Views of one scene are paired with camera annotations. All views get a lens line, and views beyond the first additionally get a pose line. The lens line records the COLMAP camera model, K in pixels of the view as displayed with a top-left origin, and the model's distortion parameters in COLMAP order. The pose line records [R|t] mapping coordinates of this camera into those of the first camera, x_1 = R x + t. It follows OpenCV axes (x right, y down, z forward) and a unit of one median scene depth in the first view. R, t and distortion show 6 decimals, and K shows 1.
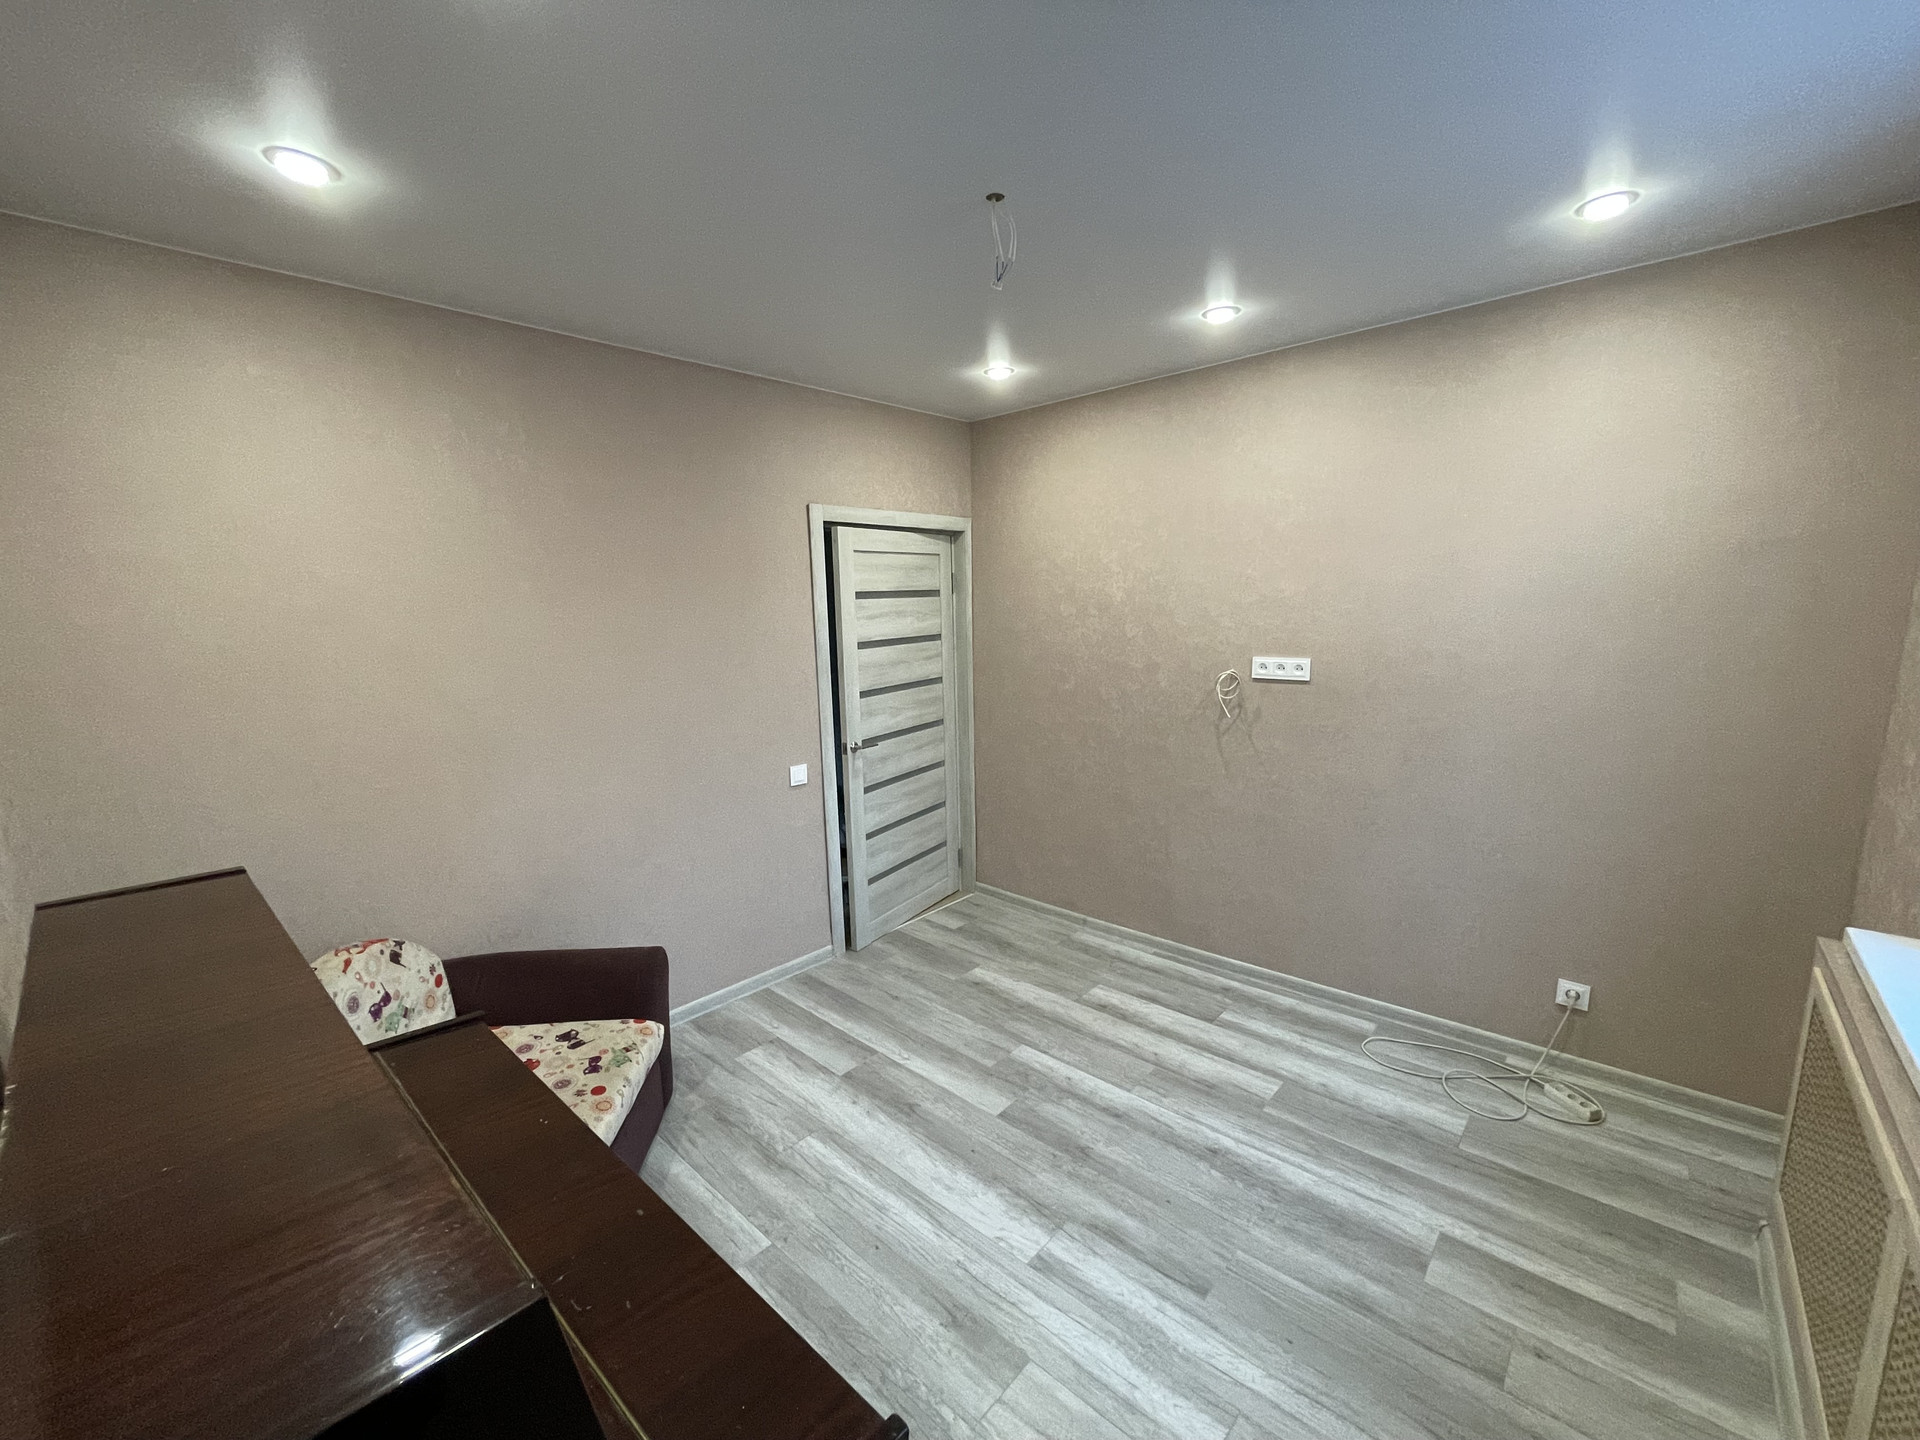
lens RADIAL K [[771.9, 0, 960.0], [0, 771.9, 720.0], [0, 0, 1]] dist [-0.003329, -0.000092]
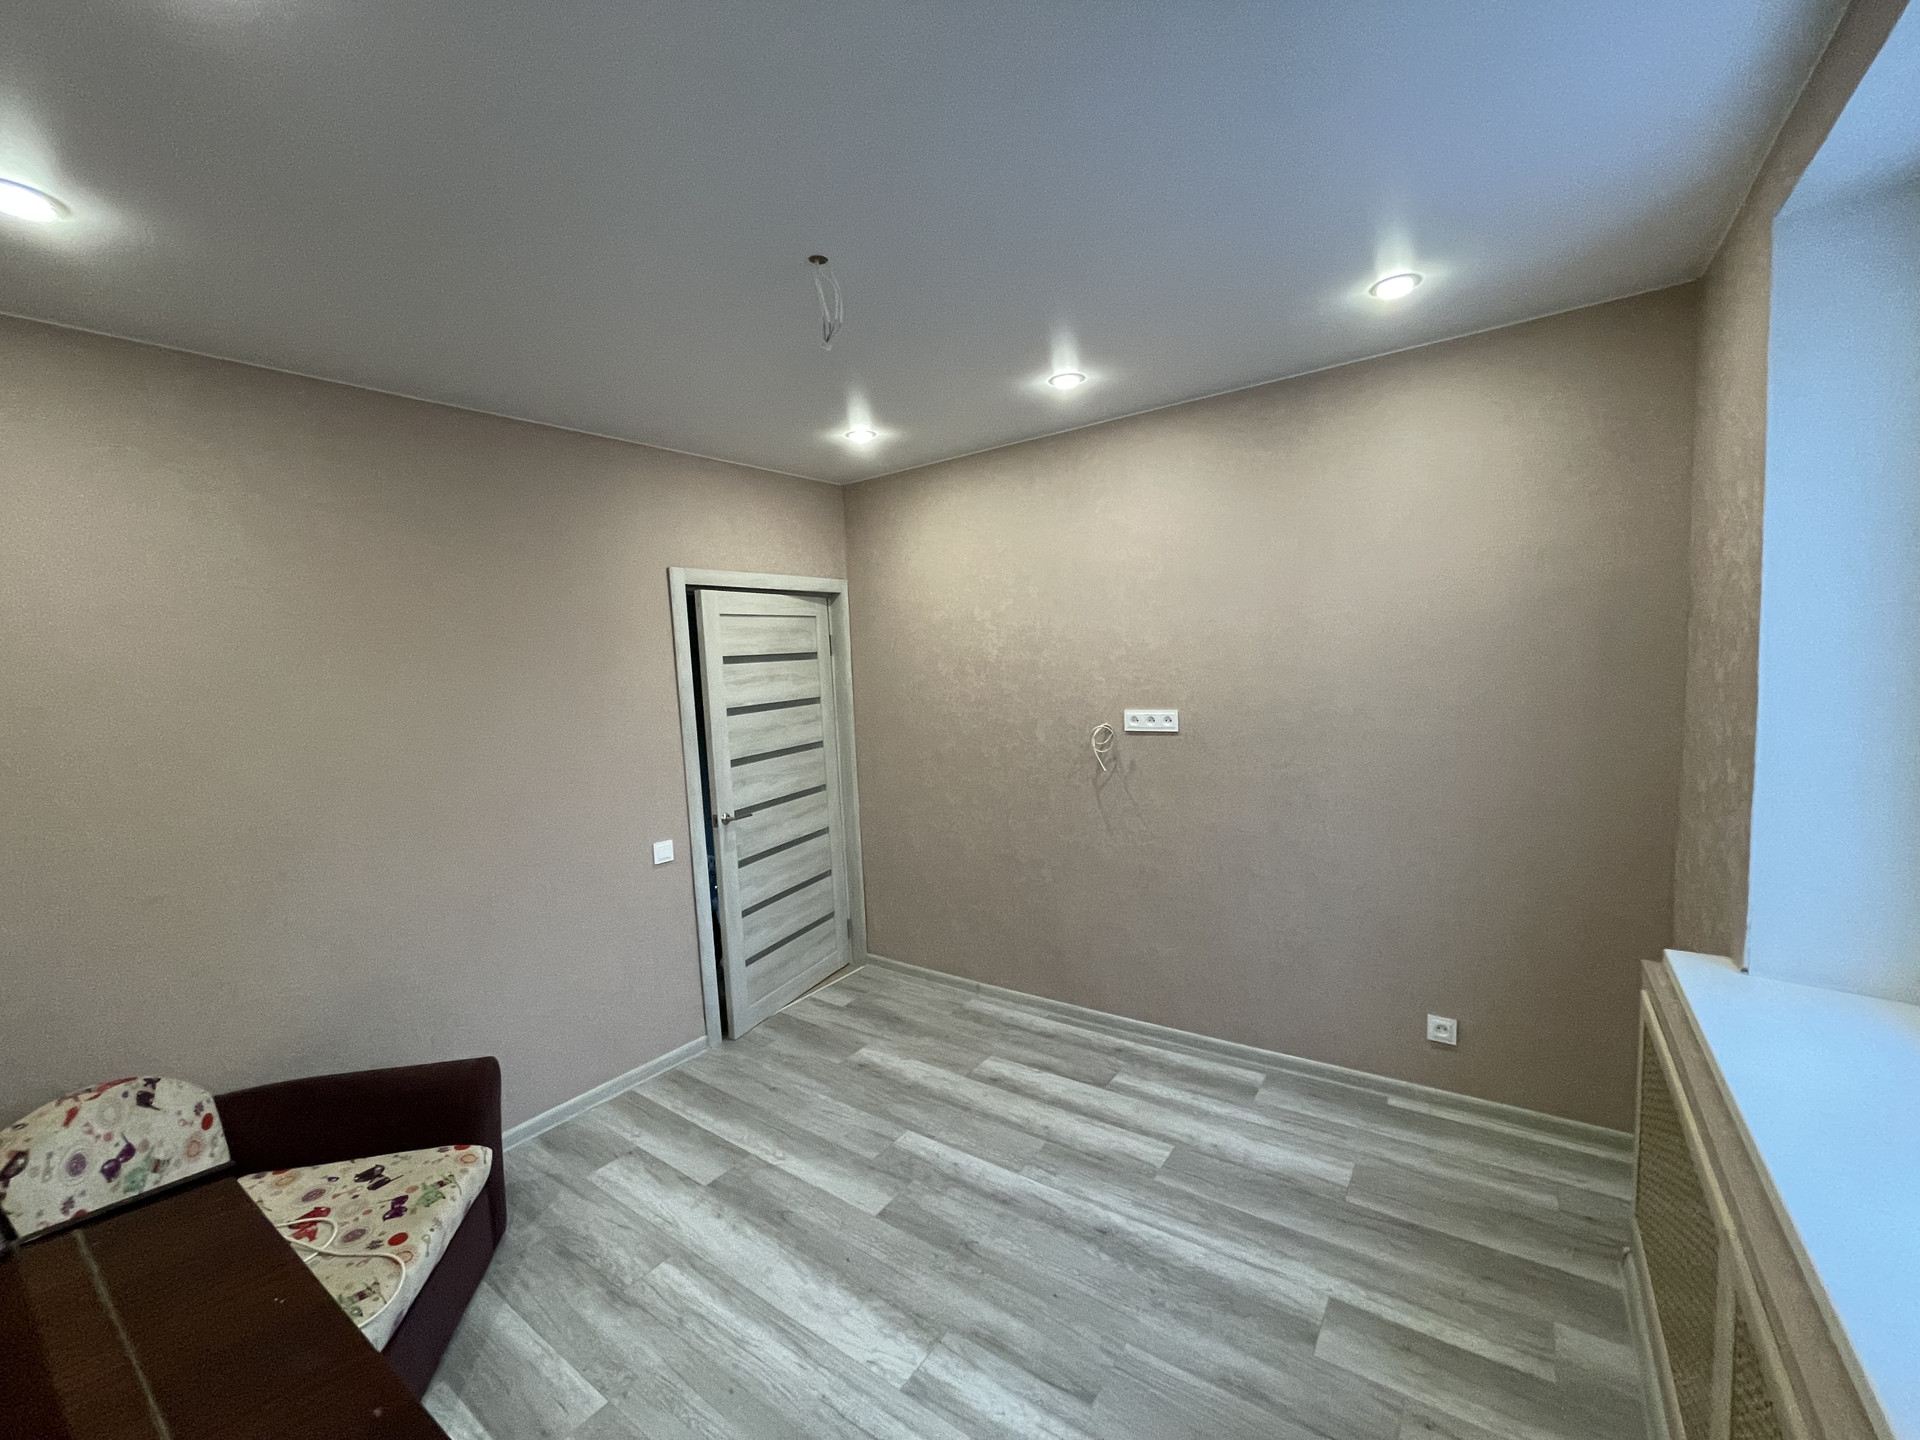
lens RADIAL K [[771.9, 0, 960.0], [0, 771.9, 720.0], [0, 0, 1]] dist [-0.003329, -0.000092]
pose [[0.992782, -0.034811, 0.114773, 0.062979], [0.043590, 0.996239, -0.074889, -0.003343], [-0.111735, 0.079351, 0.990565, 0.029743]]
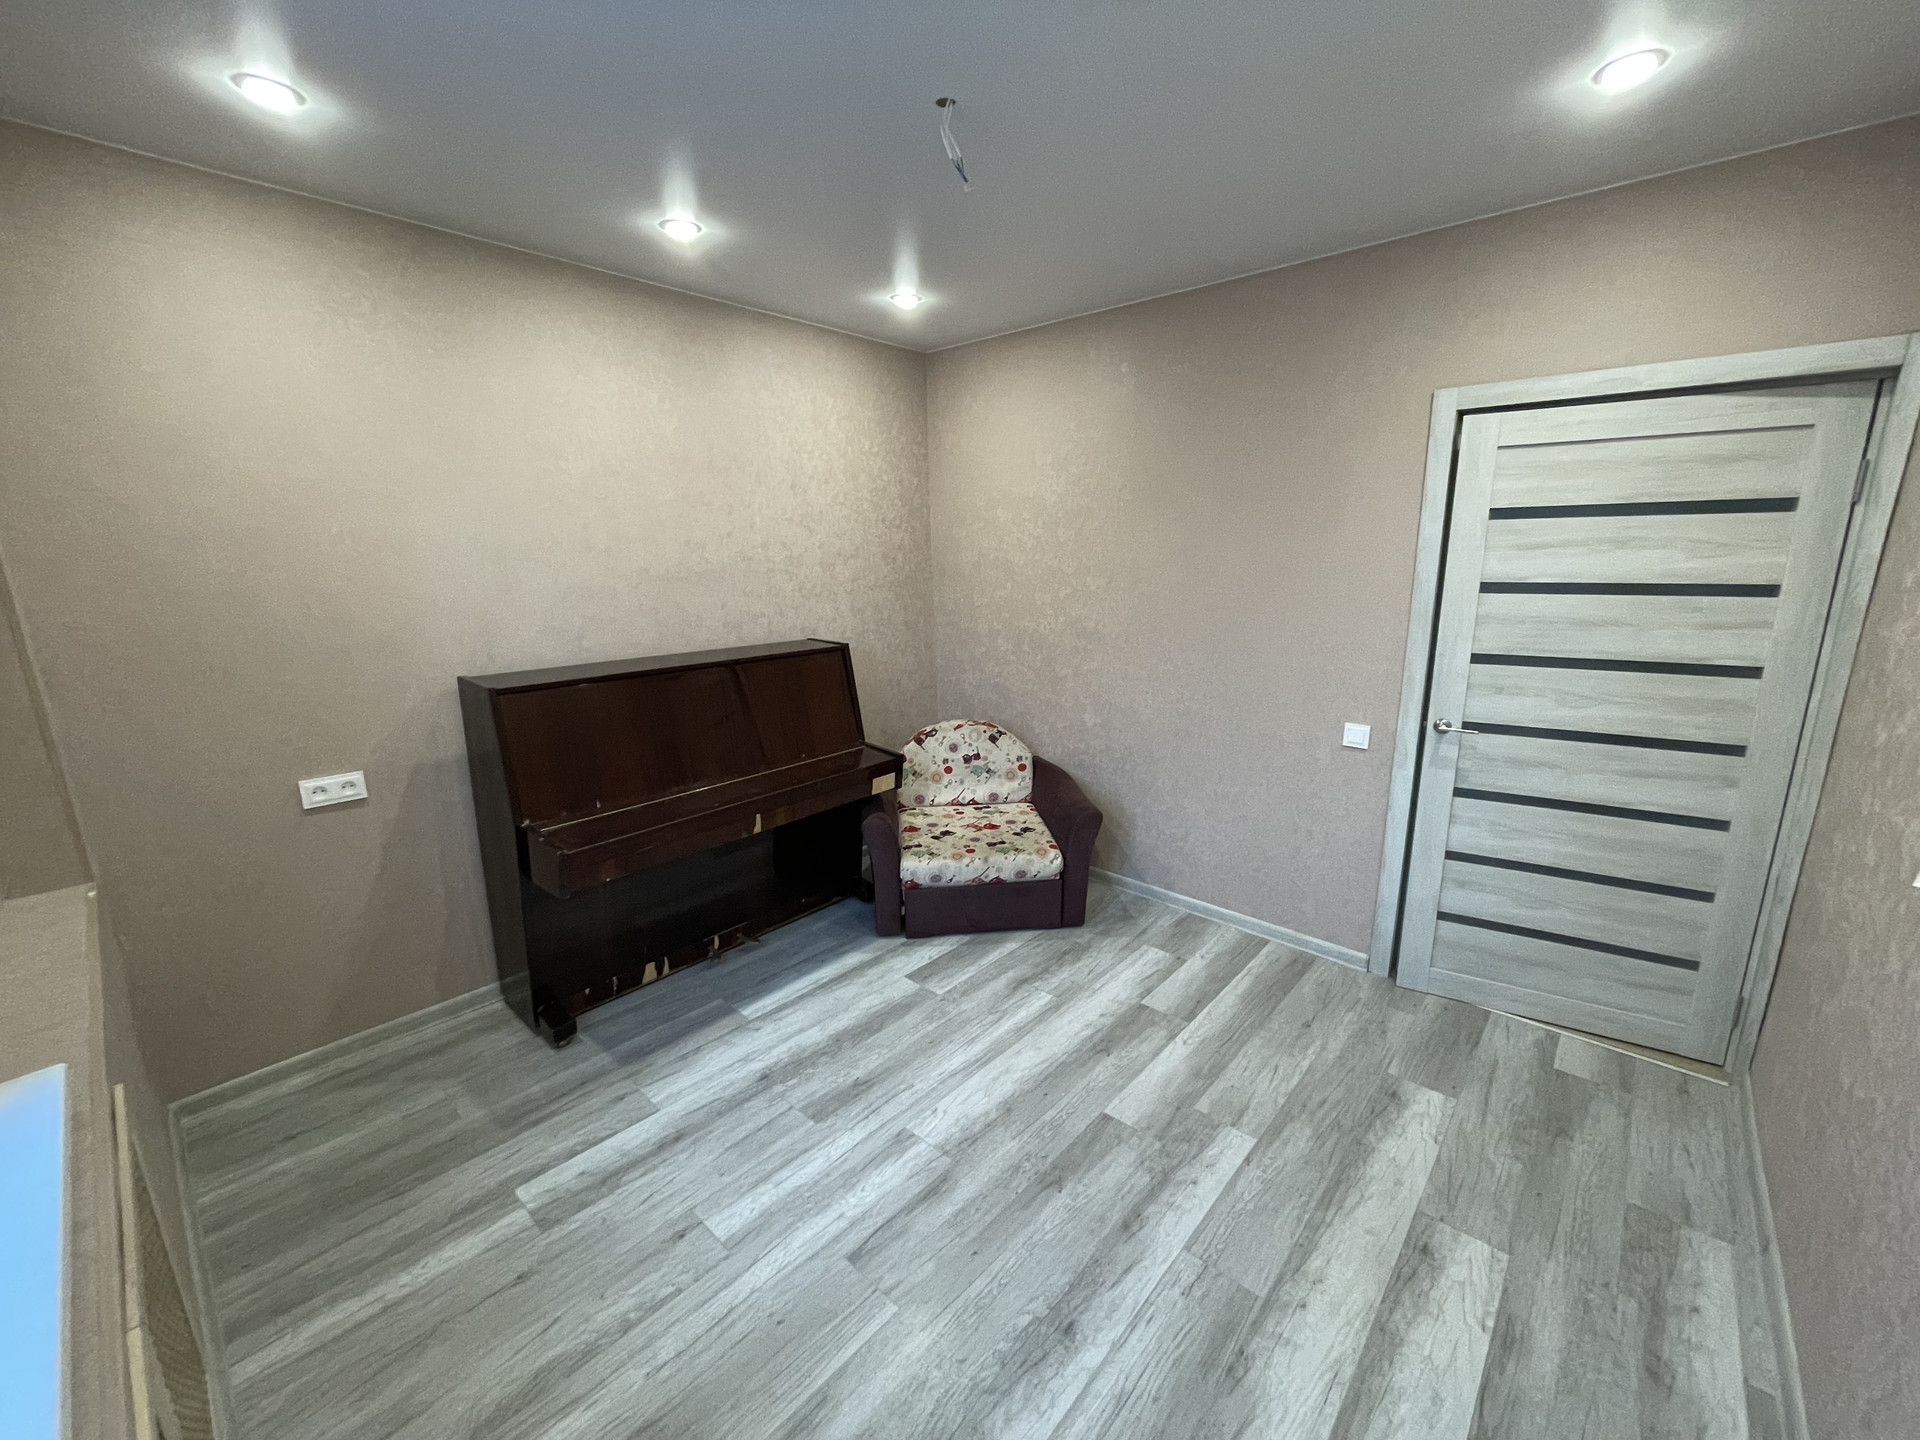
lens RADIAL K [[759.2, 0, 962.7], [0, 759.2, 725.1], [0, 0, 1]] dist [0.000392, 0.000127]
pose [[0.016078, 0.248662, -0.968457, 0.798028], [-0.143541, 0.959123, 0.243883, -0.110927], [0.989514, 0.135092, 0.051114, 0.742395]]
